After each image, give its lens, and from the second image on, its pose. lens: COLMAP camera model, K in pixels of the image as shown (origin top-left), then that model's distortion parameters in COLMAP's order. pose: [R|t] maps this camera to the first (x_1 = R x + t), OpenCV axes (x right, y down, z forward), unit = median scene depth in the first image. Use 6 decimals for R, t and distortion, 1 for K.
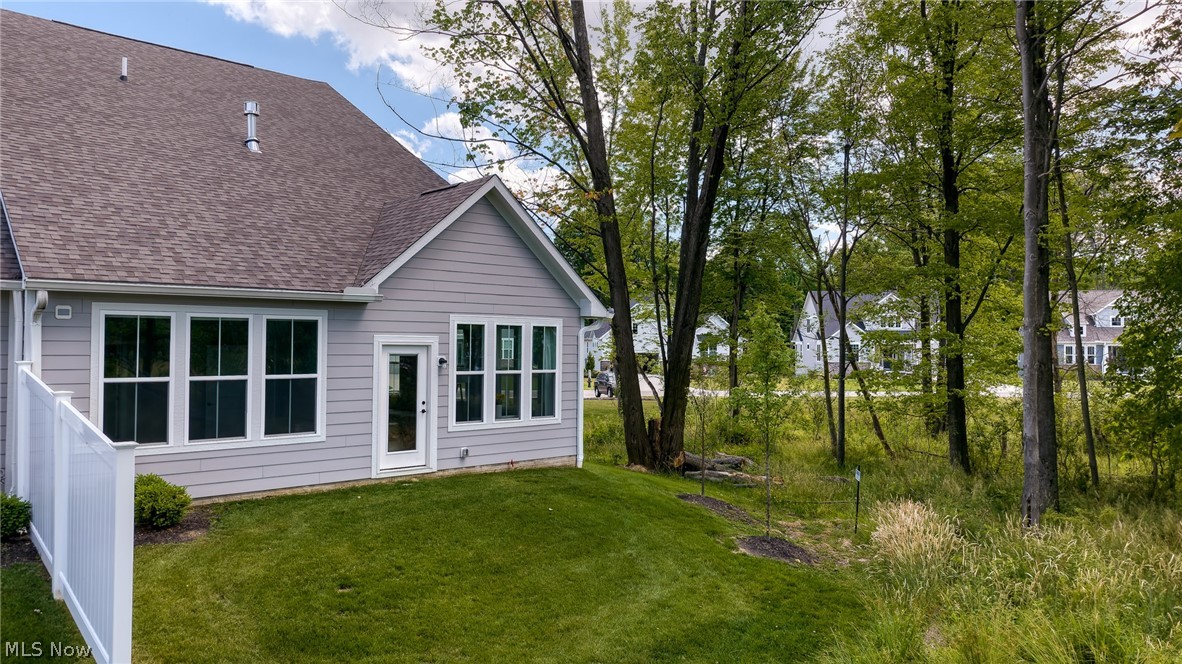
lens RADIAL K [[812.4, 0, 591.0], [0, 812.4, 332.0], [0, 0, 1]] dist [-0.005467, -0.000129]
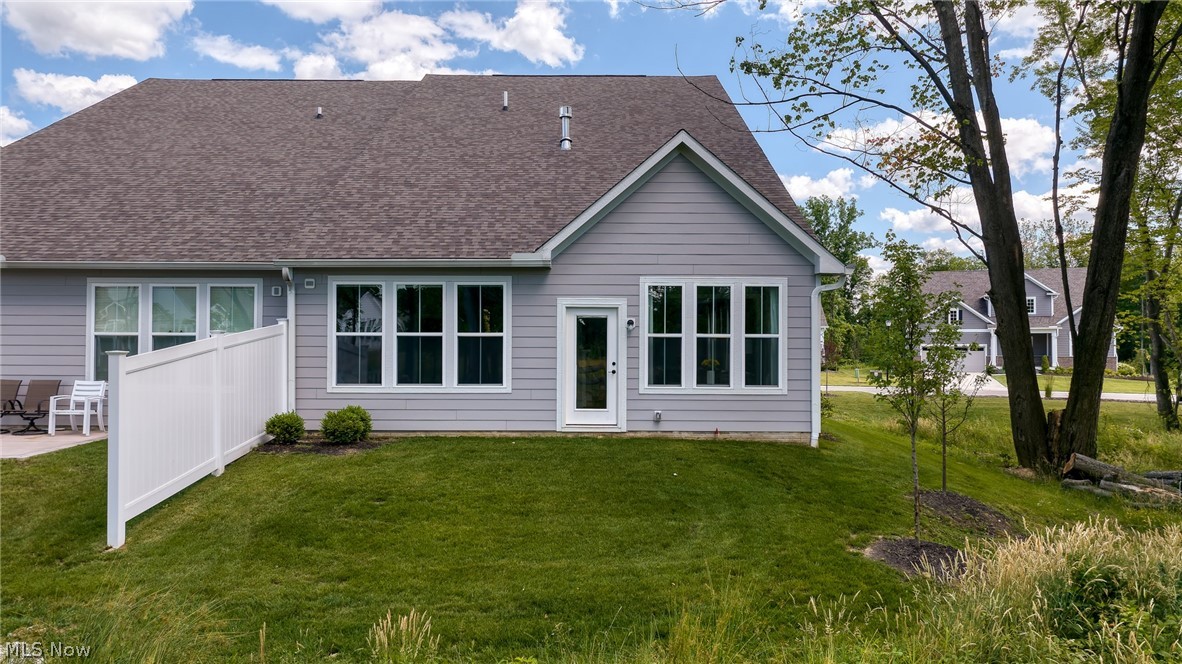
lens RADIAL K [[812.4, 0, 591.0], [0, 812.4, 332.0], [0, 0, 1]] dist [-0.005467, -0.000129]
pose [[0.743766, -0.015411, -0.668263, 0.469258], [0.012190, 0.999881, -0.009491, 0.057752], [0.668329, -0.001087, 0.743865, 0.222573]]
